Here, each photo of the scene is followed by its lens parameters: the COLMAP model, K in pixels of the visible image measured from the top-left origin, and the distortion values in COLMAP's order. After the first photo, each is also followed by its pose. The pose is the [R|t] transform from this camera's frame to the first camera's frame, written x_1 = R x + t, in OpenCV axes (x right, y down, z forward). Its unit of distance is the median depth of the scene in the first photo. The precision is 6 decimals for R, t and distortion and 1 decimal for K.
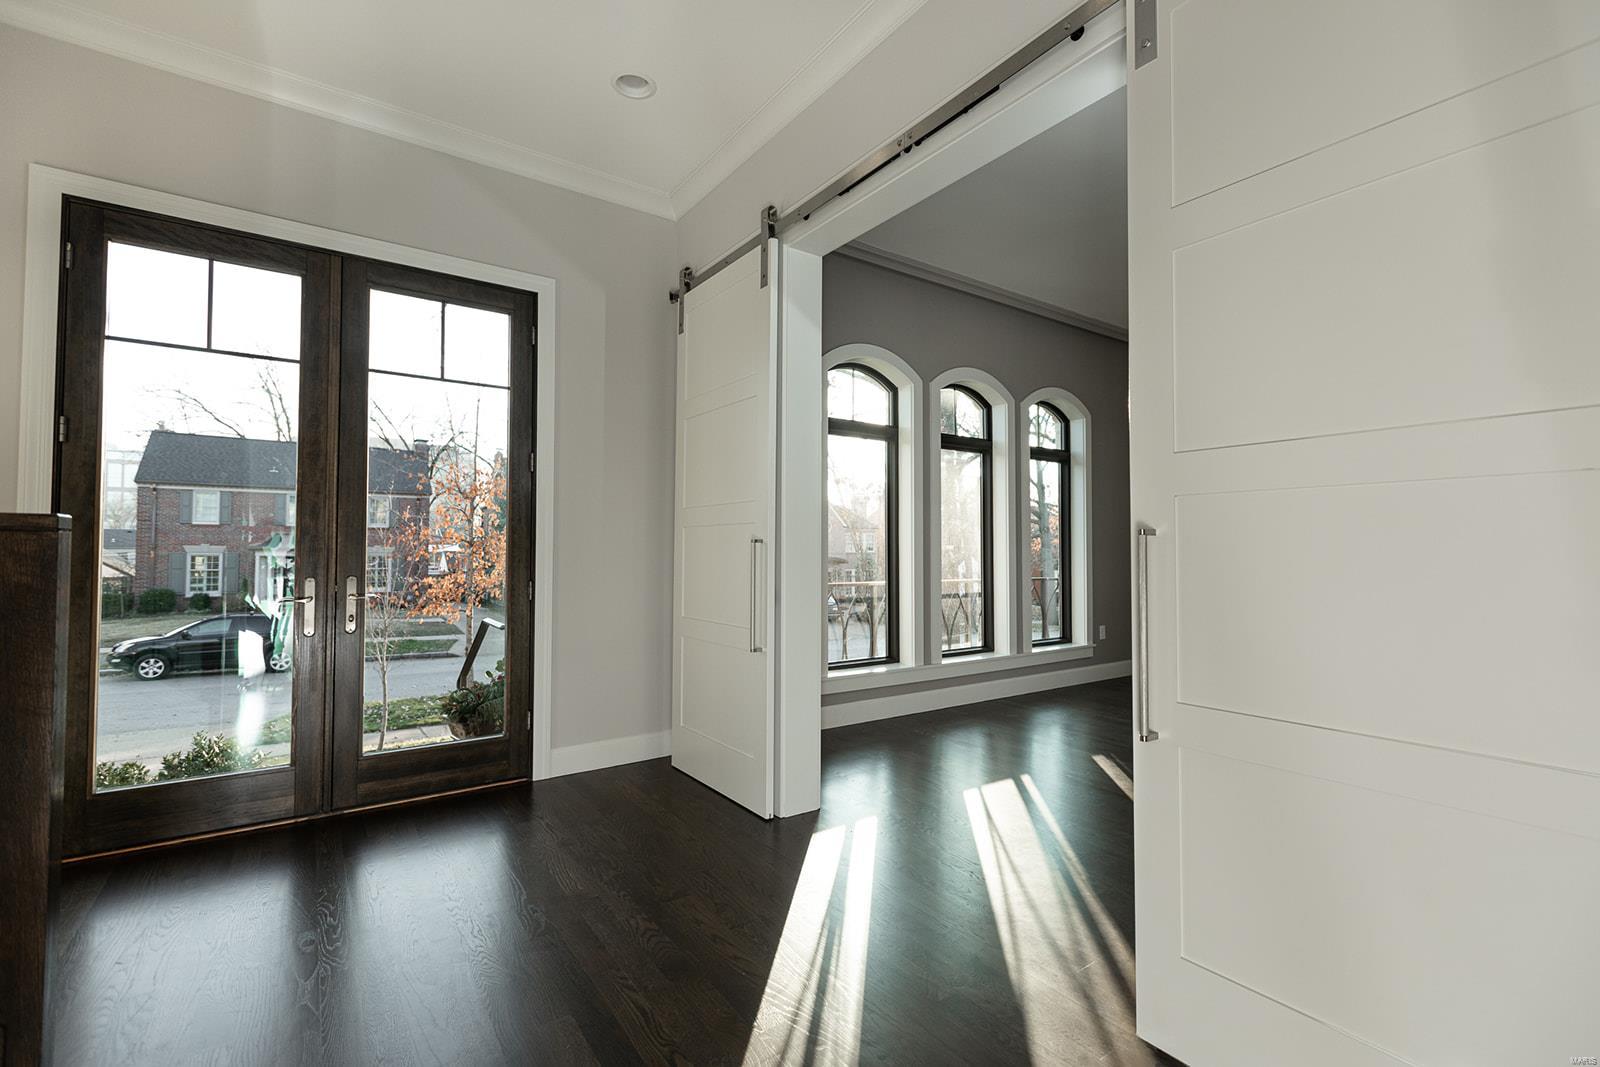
lens RADIAL K [[715.4, 0, 790.2], [0, 715.4, 516.7], [0, 0, 1]] dist [0.004254, 0.000019]
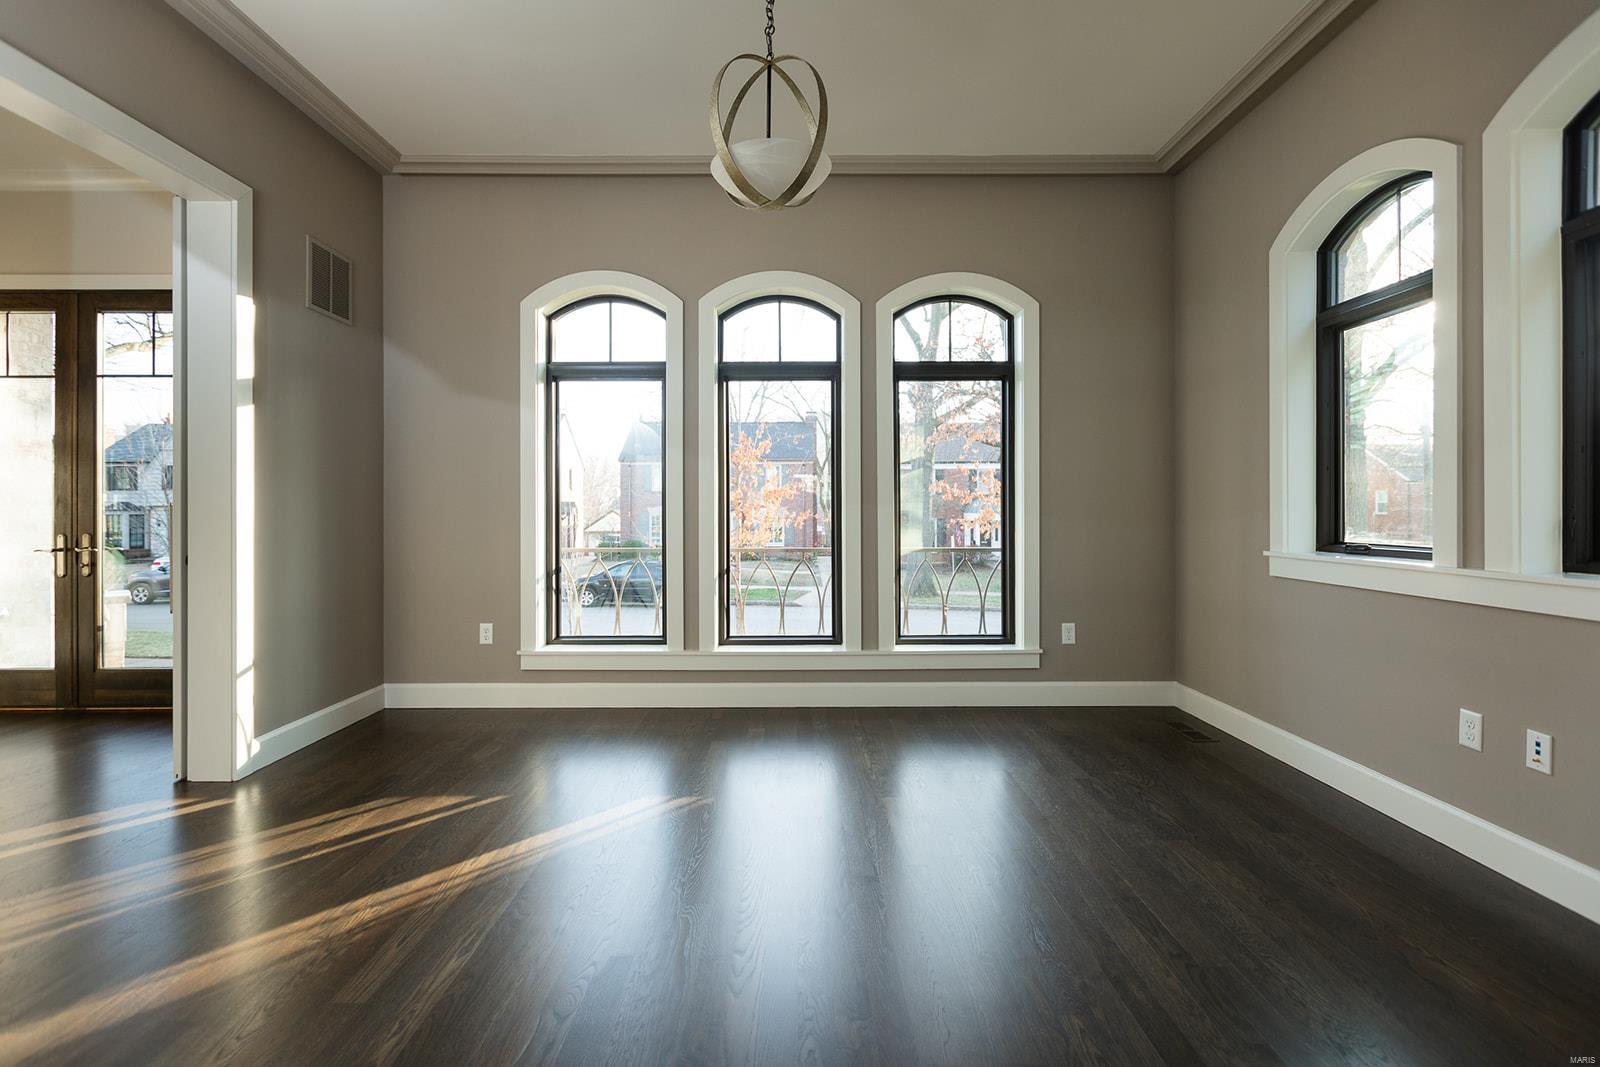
lens RADIAL K [[715.4, 0, 814.6], [0, 715.4, 491.6], [0, 0, 1]] dist [0.004254, 0.000019]
pose [[0.841079, -0.020275, -0.540532, 0.587305], [0.032765, 0.999372, 0.013498, 0.014992], [0.539919, -0.029063, 0.841215, 0.287123]]
